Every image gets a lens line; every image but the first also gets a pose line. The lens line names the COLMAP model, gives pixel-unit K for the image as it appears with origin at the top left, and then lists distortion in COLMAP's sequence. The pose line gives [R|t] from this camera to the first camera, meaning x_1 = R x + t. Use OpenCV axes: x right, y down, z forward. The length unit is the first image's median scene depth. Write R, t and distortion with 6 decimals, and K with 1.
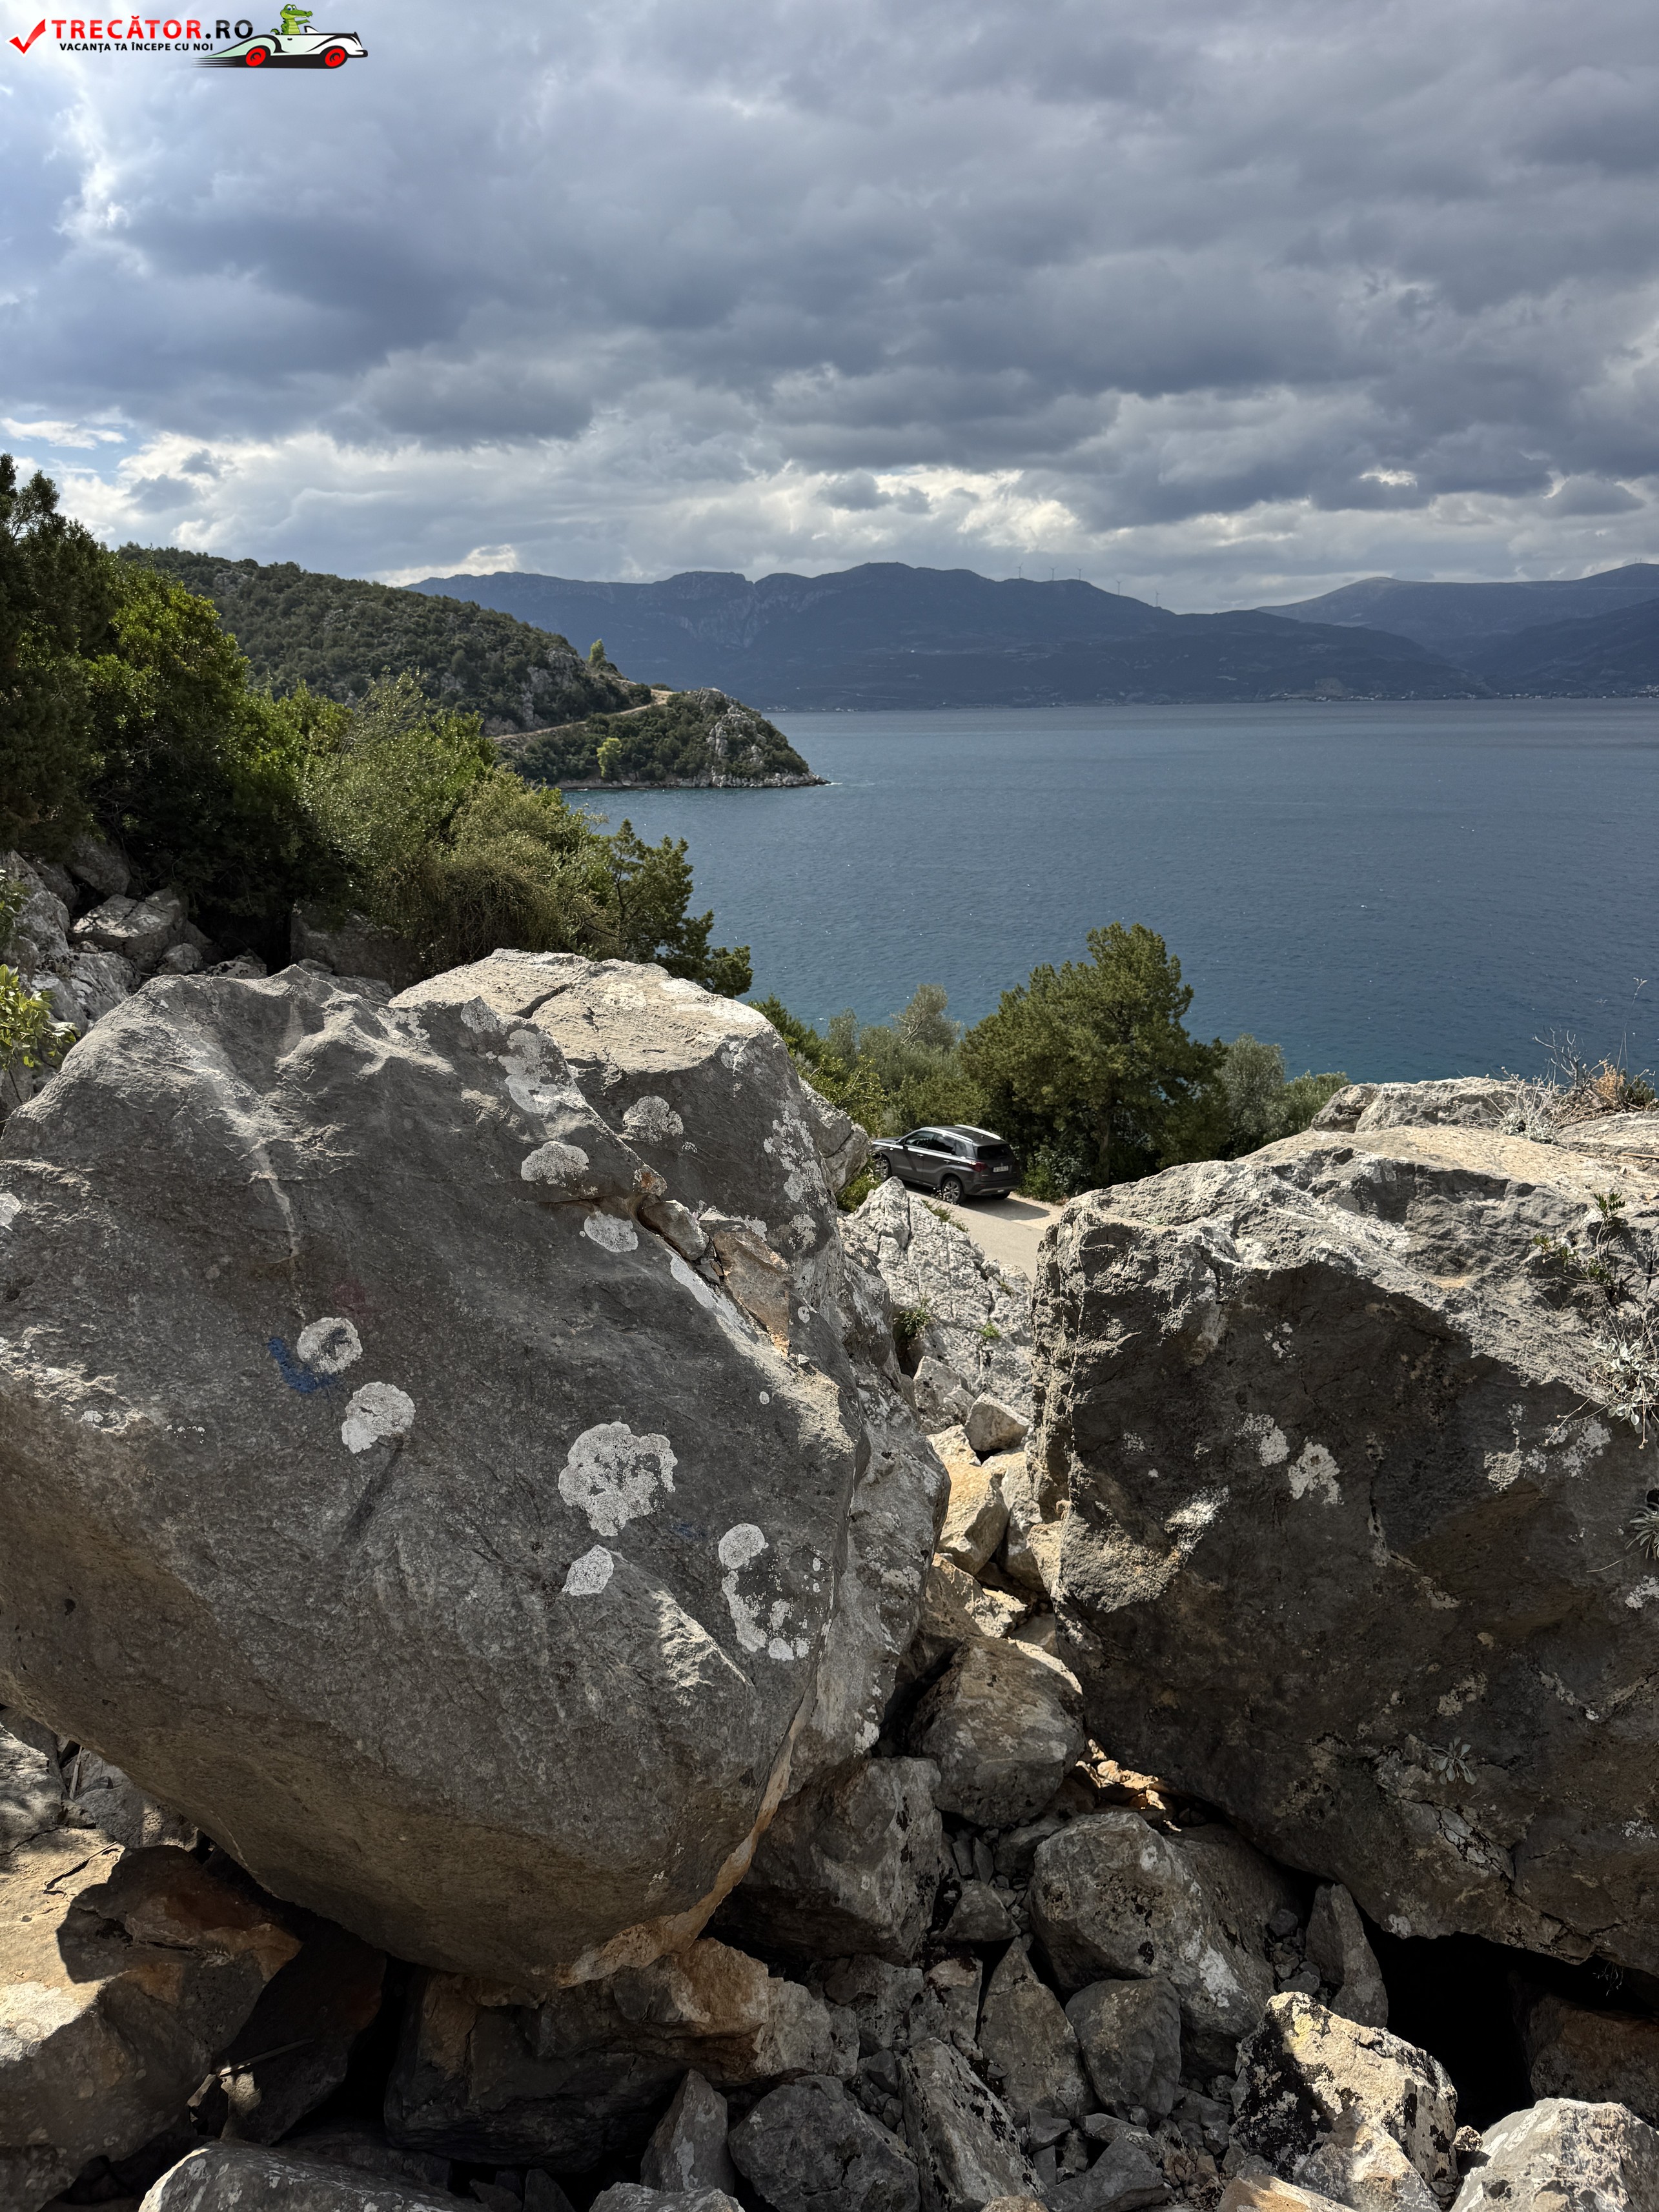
lens RADIAL K [[1583.1, 0, 815.0], [0, 1583.1, 1127.1], [0, 0, 1]] dist [0.066885, -0.077014]
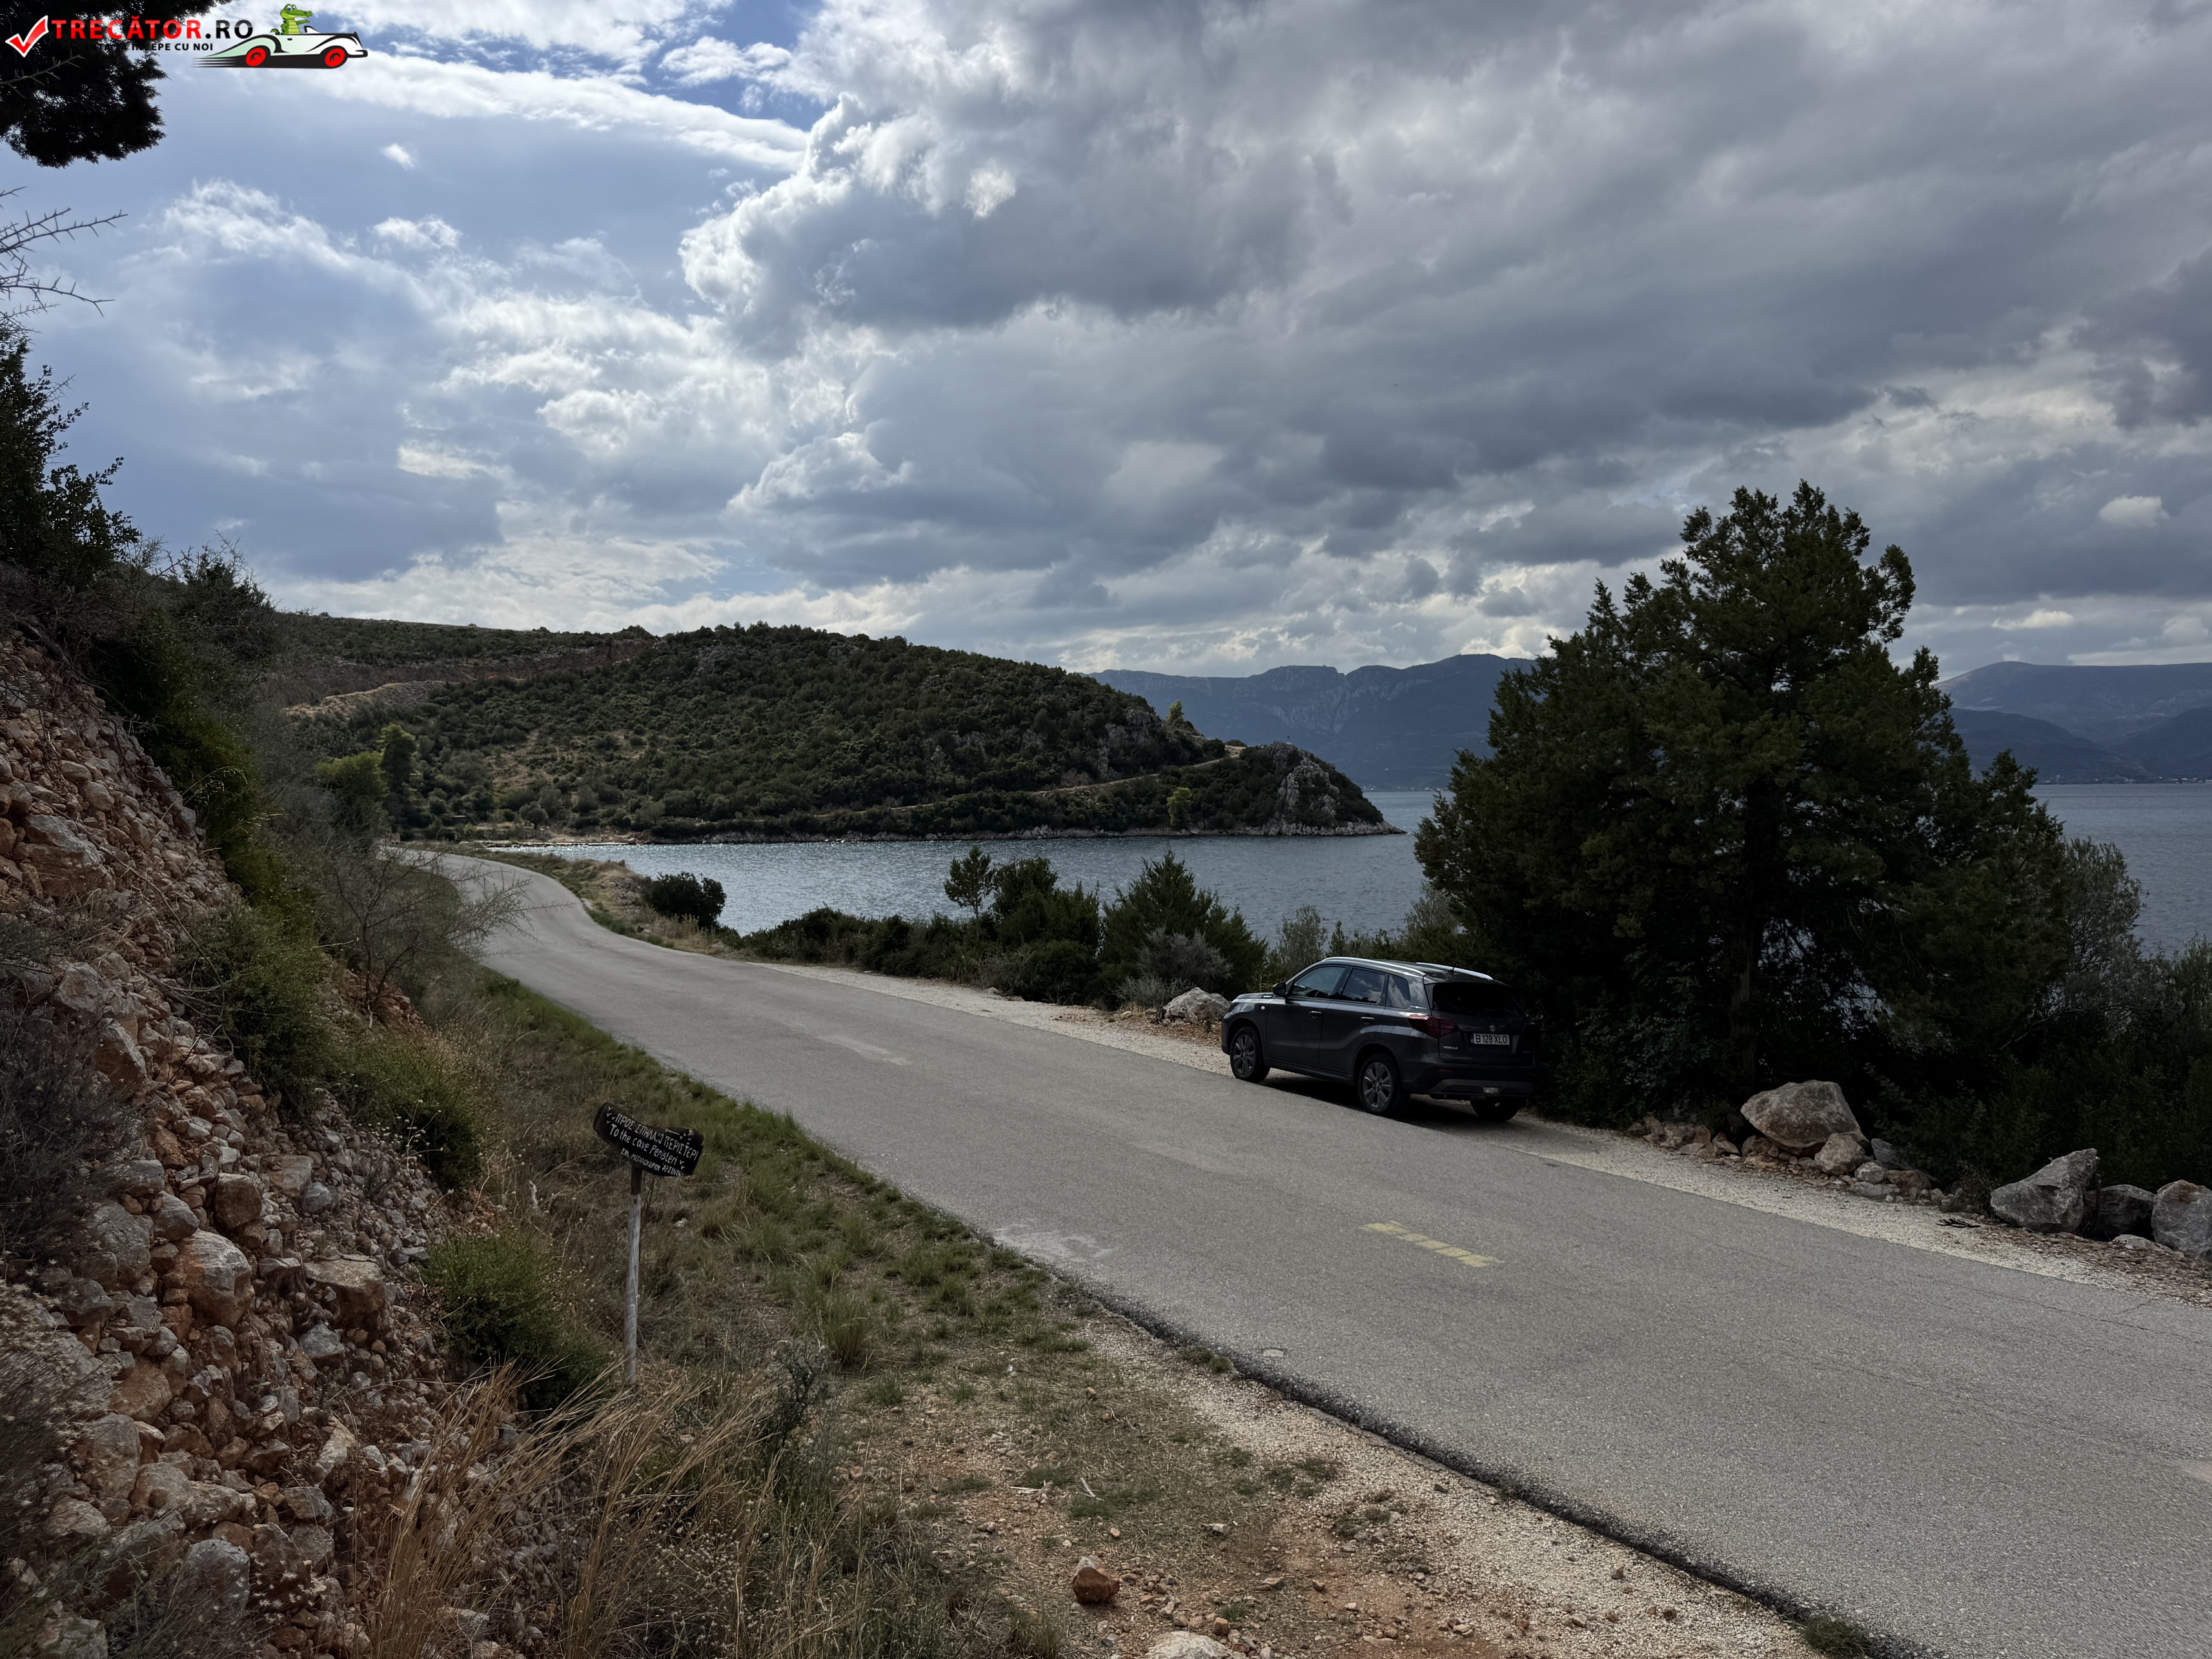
lens RADIAL K [[1583.1, 0, 1074.7], [0, 1583.1, 802.2], [0, 0, 1]] dist [0.066885, -0.077014]
pose [[0.979336, 0.005702, -0.202158, 0.663363], [-0.054952, 0.969496, -0.238867, 0.521188], [0.194629, 0.245040, 0.949776, 3.916593]]
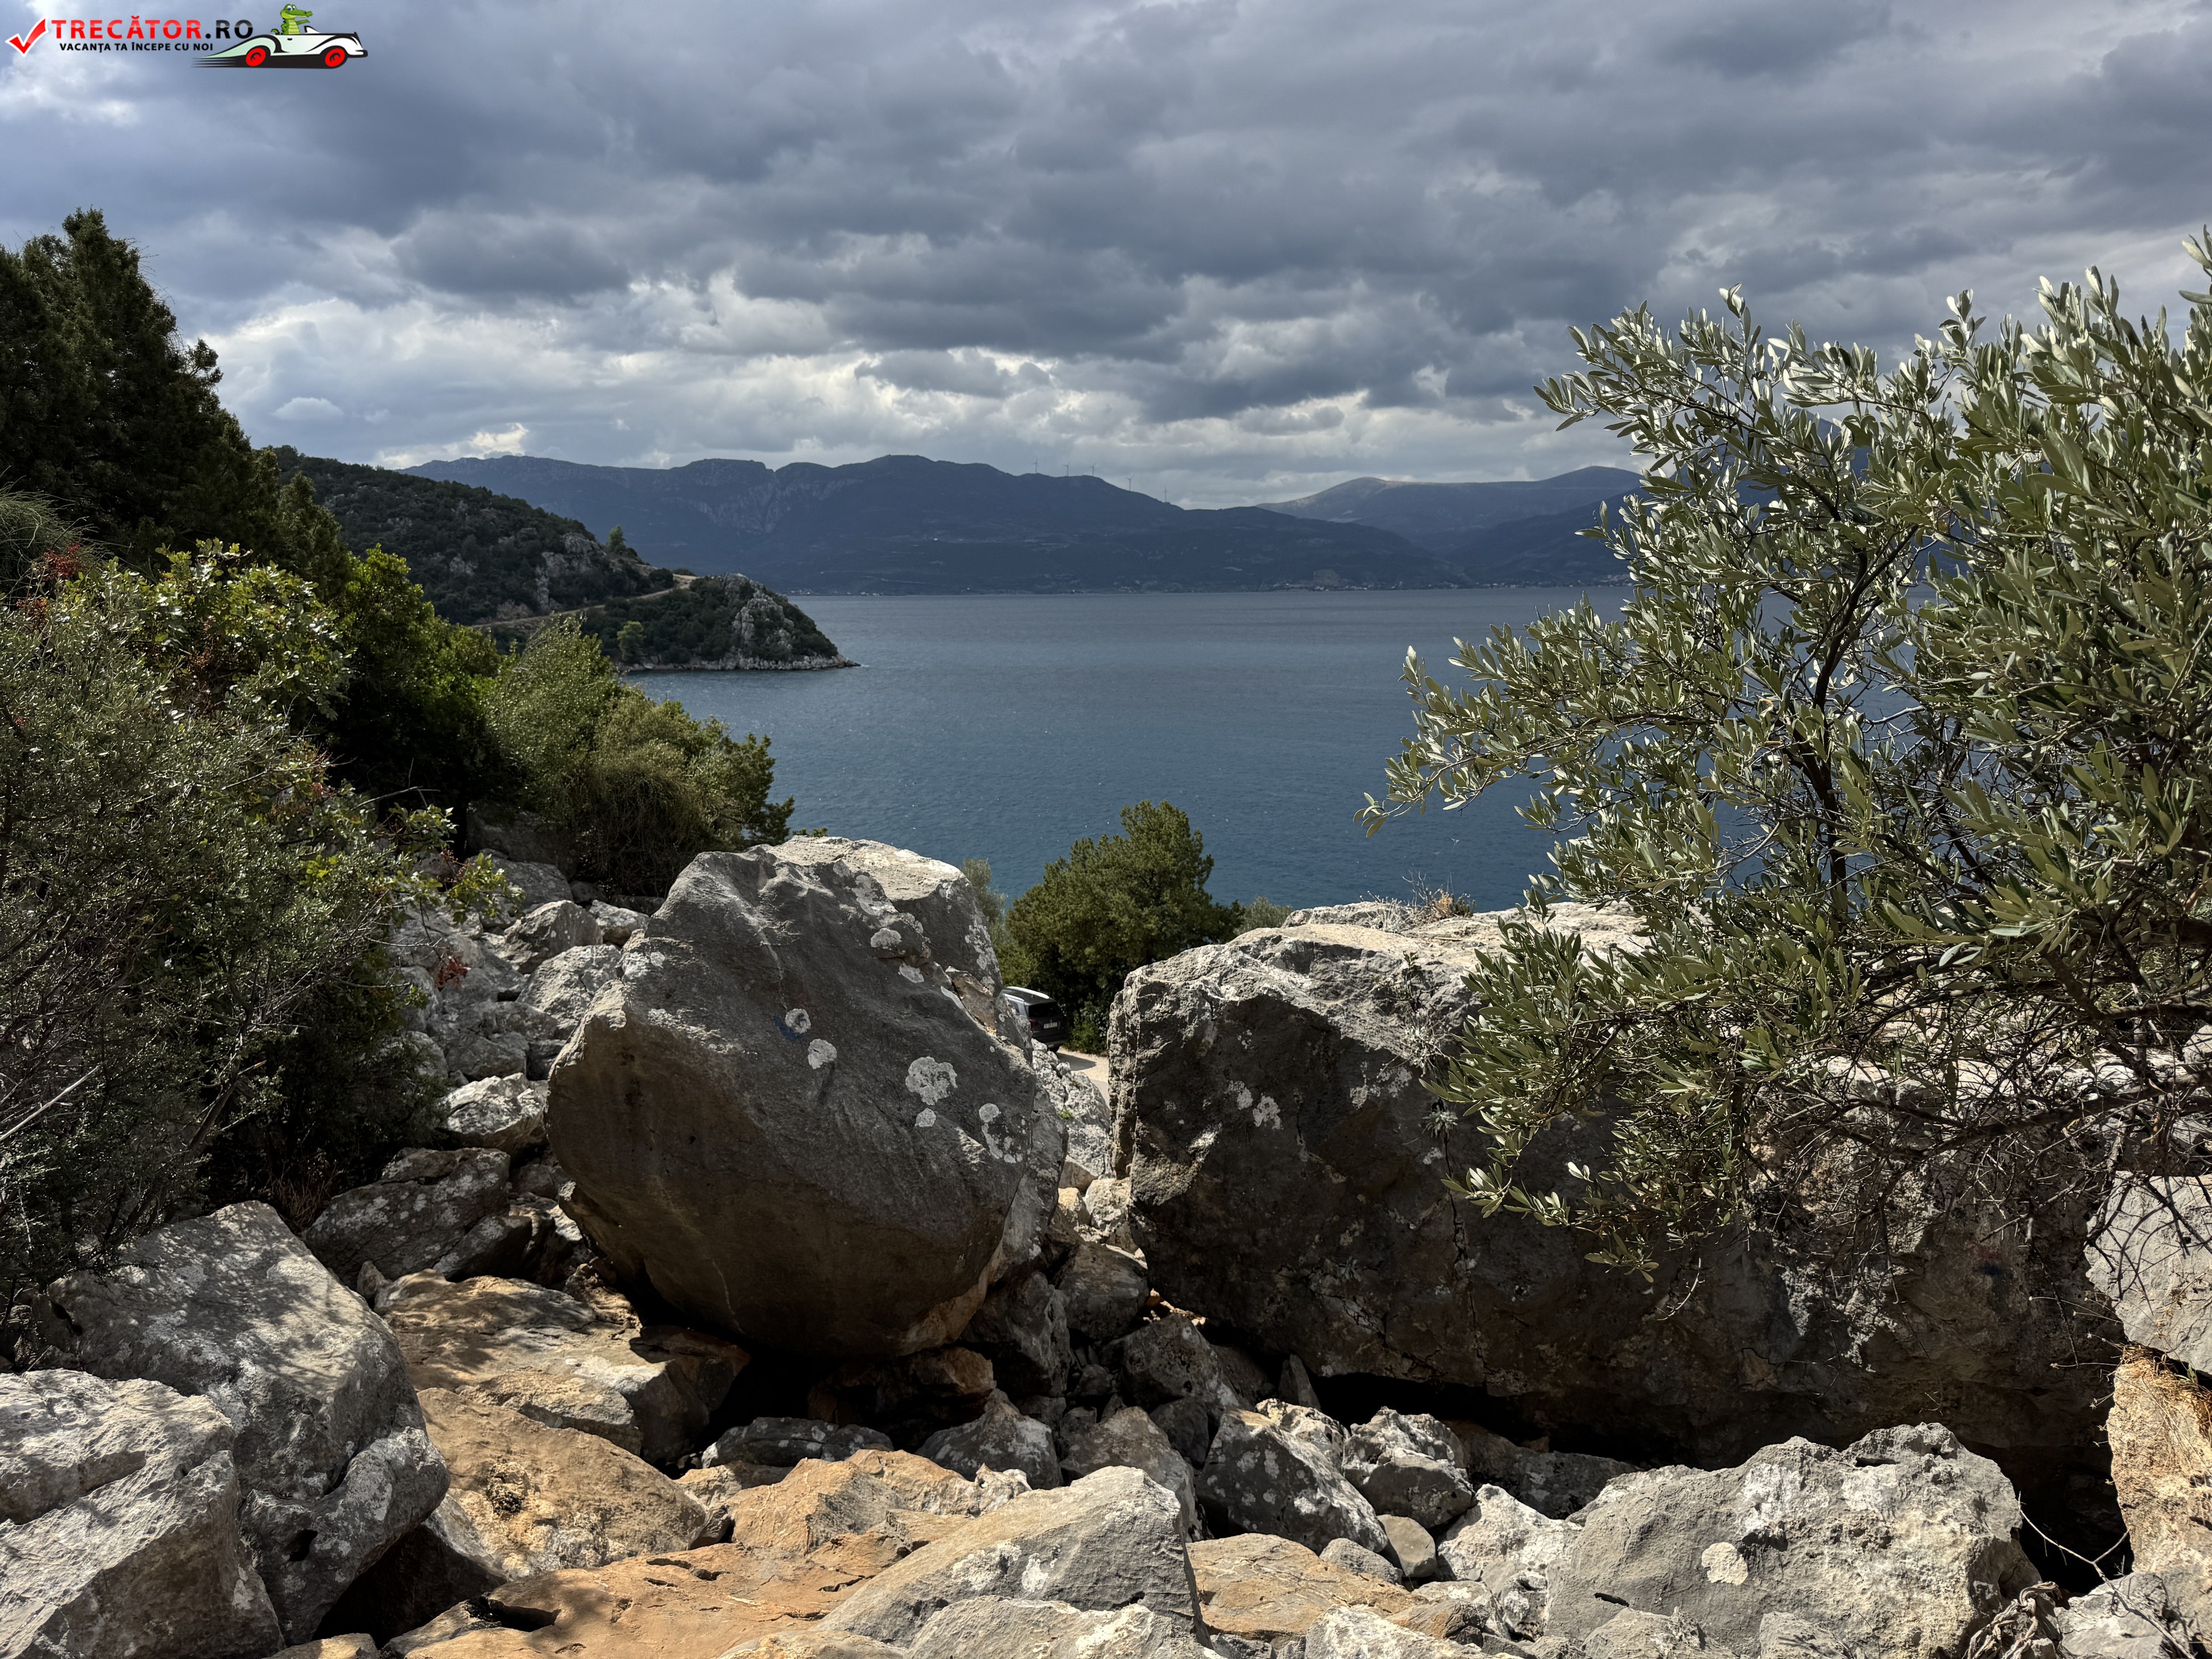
lens RADIAL K [[1583.1, 0, 1126.6], [0, 1583.1, 834.8], [0, 0, 1]] dist [0.066885, -0.077014]
pose [[0.984407, -0.022502, 0.174459, -0.145184], [0.040863, 0.993906, -0.102377, 0.076439], [-0.171092, 0.107909, 0.979328, -0.735465]]
